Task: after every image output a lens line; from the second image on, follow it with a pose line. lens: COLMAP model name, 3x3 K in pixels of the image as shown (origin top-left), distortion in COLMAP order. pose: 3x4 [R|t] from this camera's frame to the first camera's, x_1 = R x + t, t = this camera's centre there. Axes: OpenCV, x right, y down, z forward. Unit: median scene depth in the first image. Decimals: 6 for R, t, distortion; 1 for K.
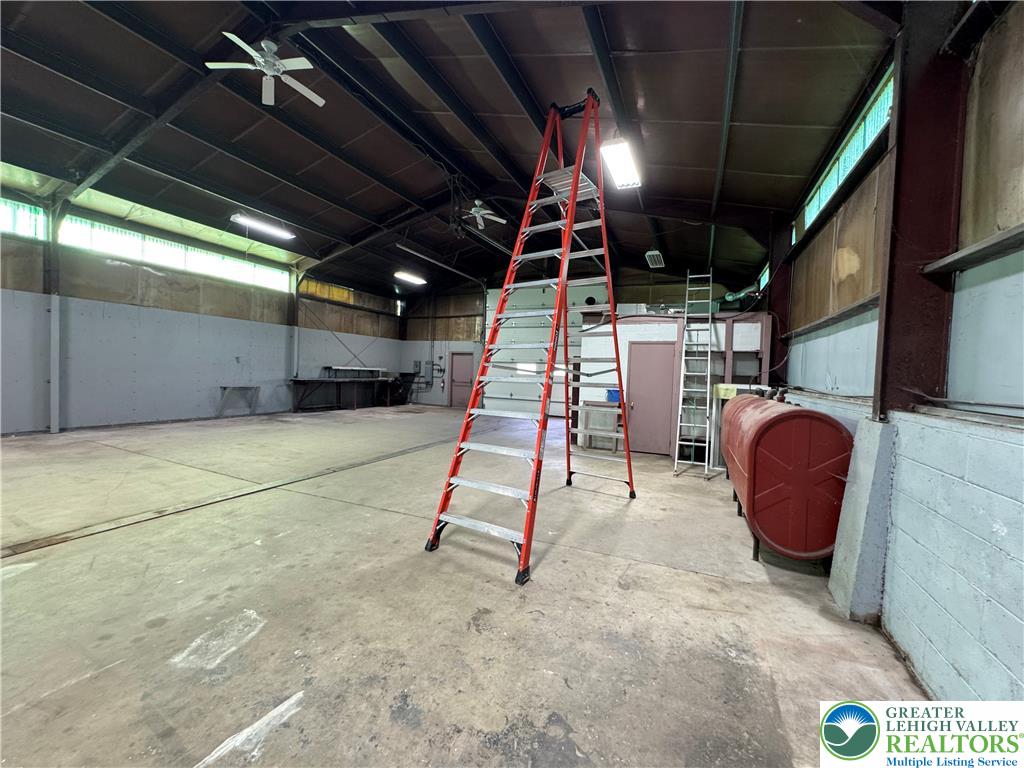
lens RADIAL K [[405.9, 0, 512.0], [0, 405.9, 384.0], [0, 0, 1]] dist [0.000382, -0.000007]
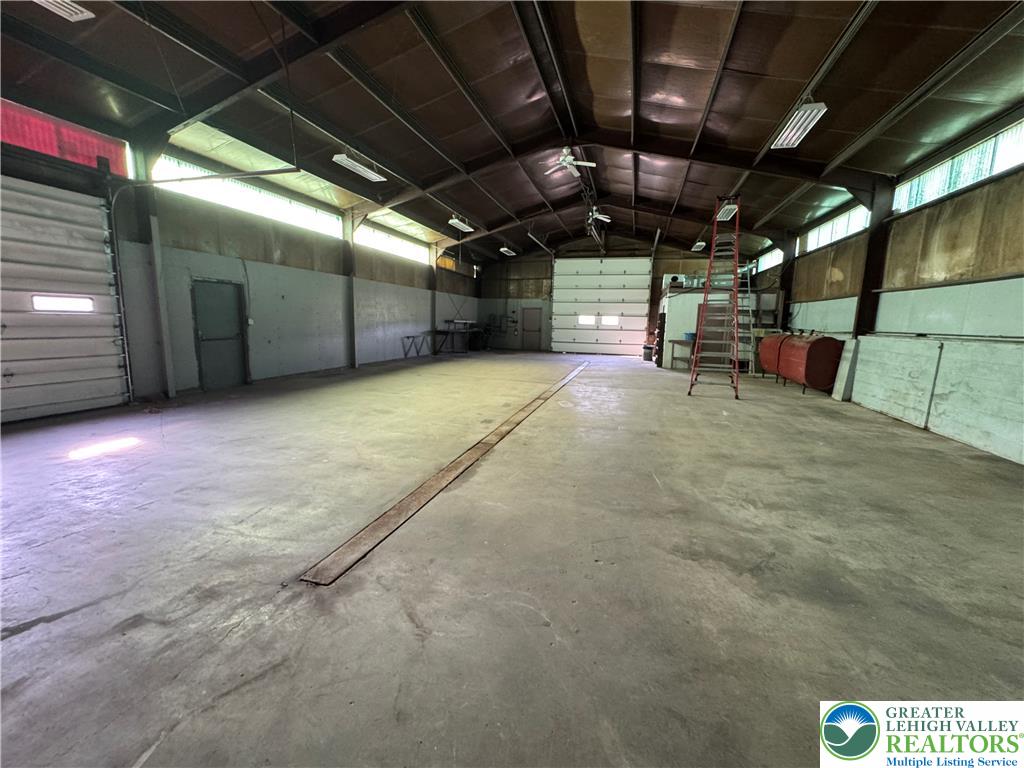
lens RADIAL K [[405.9, 0, 512.0], [0, 405.9, 384.0], [0, 0, 1]] dist [0.000382, -0.000007]
pose [[0.990990, -0.034585, 0.129395, -0.477087], [0.017921, 0.991638, 0.127798, -0.003001], [-0.132733, -0.124328, 0.983323, -0.398056]]
